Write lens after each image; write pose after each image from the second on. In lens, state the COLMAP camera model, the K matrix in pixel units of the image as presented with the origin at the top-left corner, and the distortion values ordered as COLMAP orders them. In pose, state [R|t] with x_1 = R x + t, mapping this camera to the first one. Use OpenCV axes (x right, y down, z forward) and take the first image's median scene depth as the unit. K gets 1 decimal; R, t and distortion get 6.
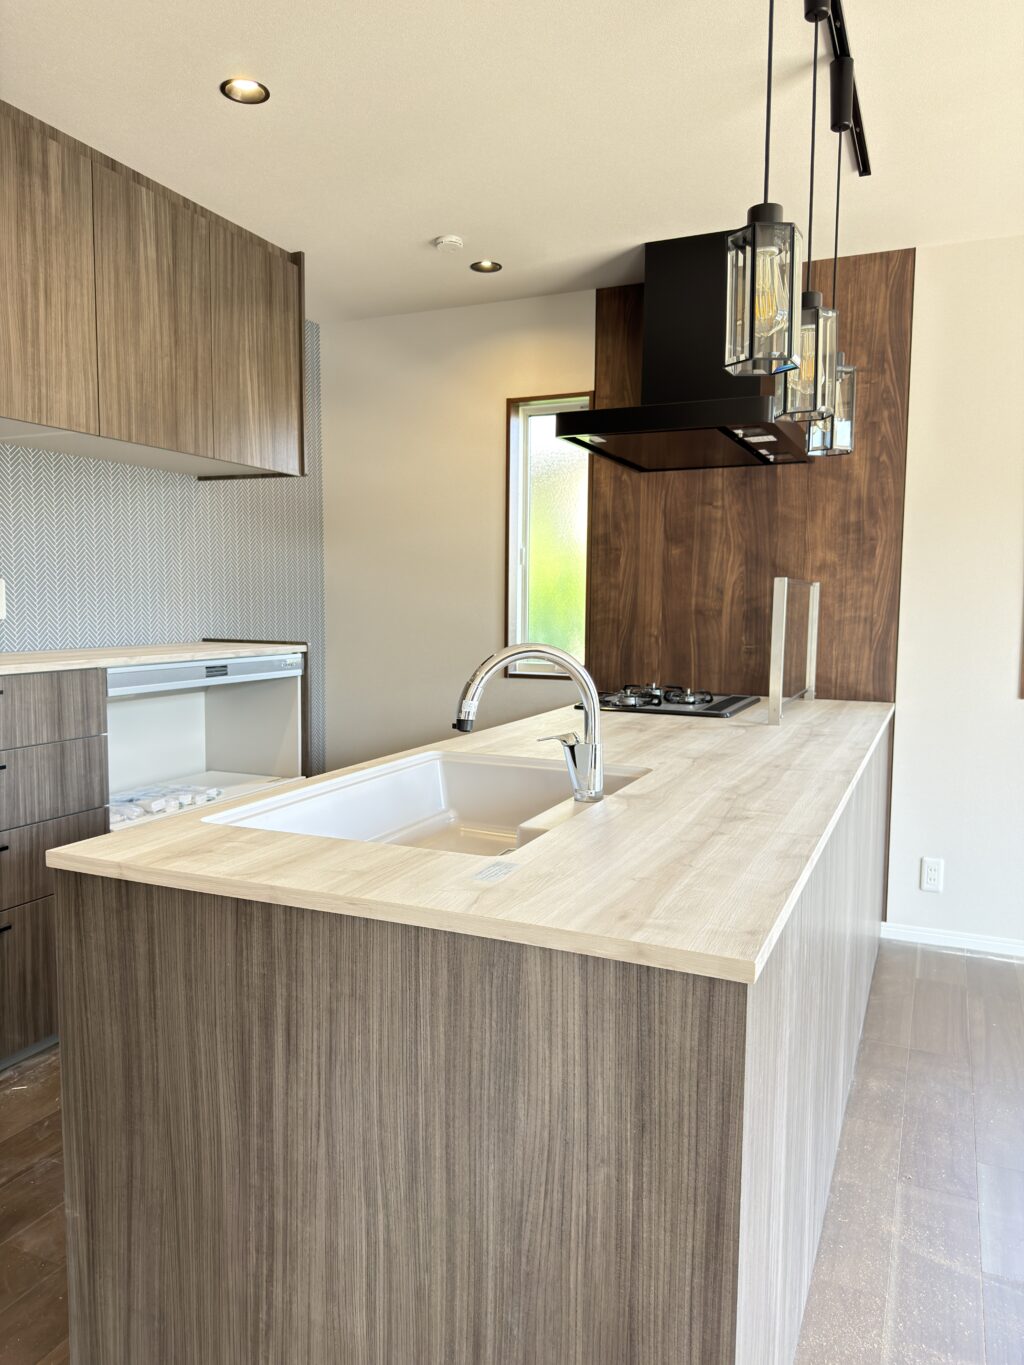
lens RADIAL K [[962.1, 0, 509.6], [0, 962.1, 700.0], [0, 0, 1]] dist [0.056413, -0.139901]
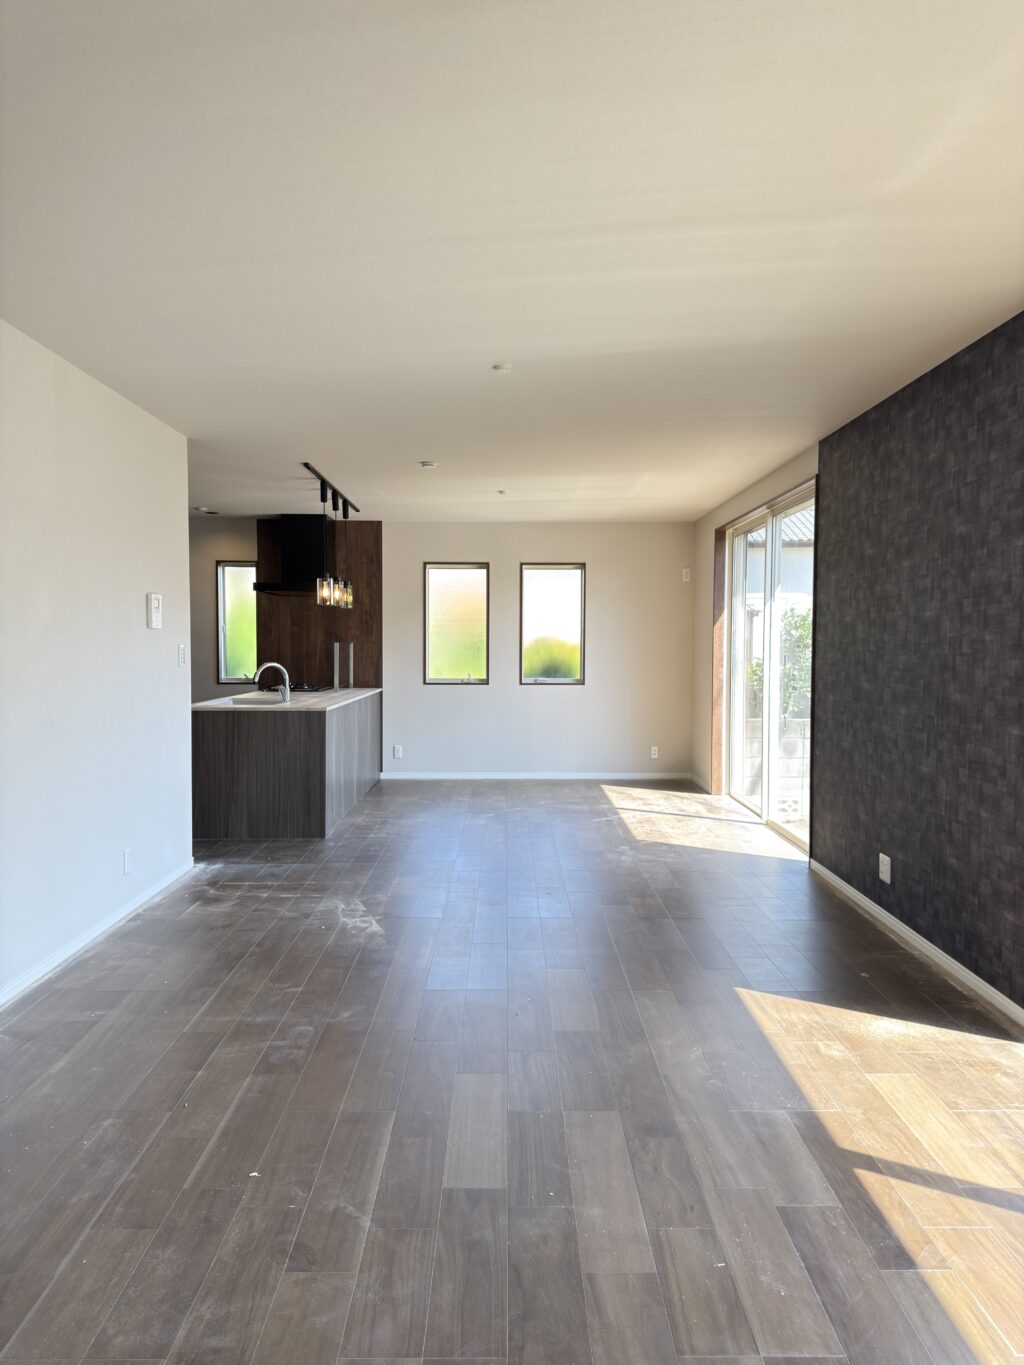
lens RADIAL K [[964.6, 0, 512.0], [0, 964.6, 682.5], [0, 0, 1]] dist [0.095660, -0.136334]
pose [[0.911231, -0.017200, 0.411536, -0.358255], [0.041137, 0.997933, -0.049377, 0.130107], [-0.409836, 0.061924, 0.910055, -1.518750]]
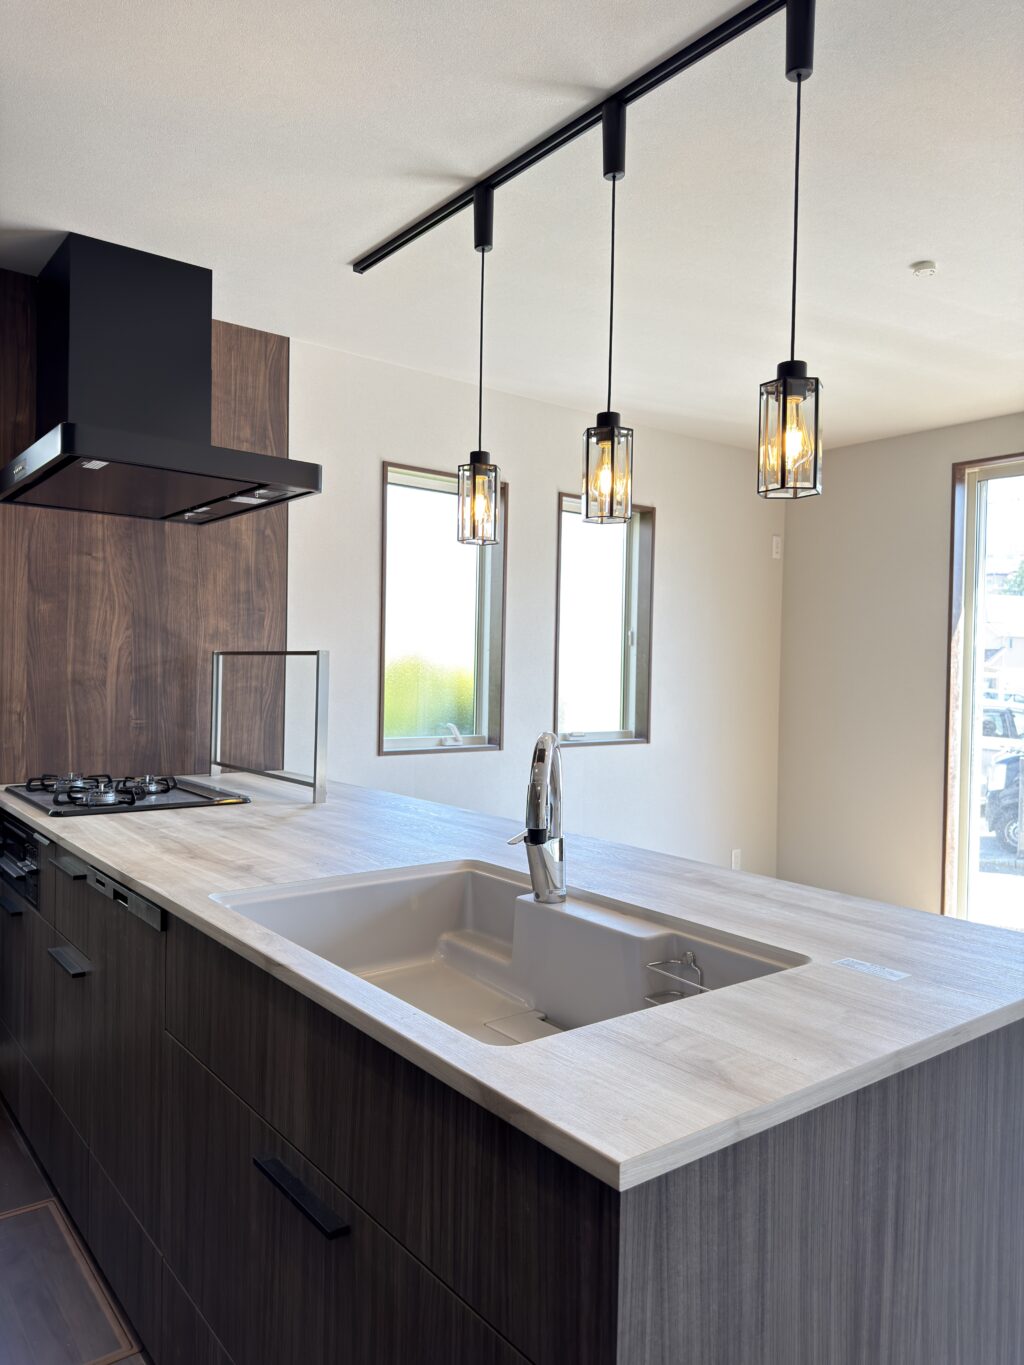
lens RADIAL K [[964.6, 0, 512.0], [0, 964.6, 682.5], [0, 0, 1]] dist [0.095660, -0.136334]
pose [[0.464379, -0.007406, 0.885605, -0.388781], [0.072134, 0.996959, -0.029487, -0.041386], [-0.882694, 0.077576, 0.463501, 0.299235]]
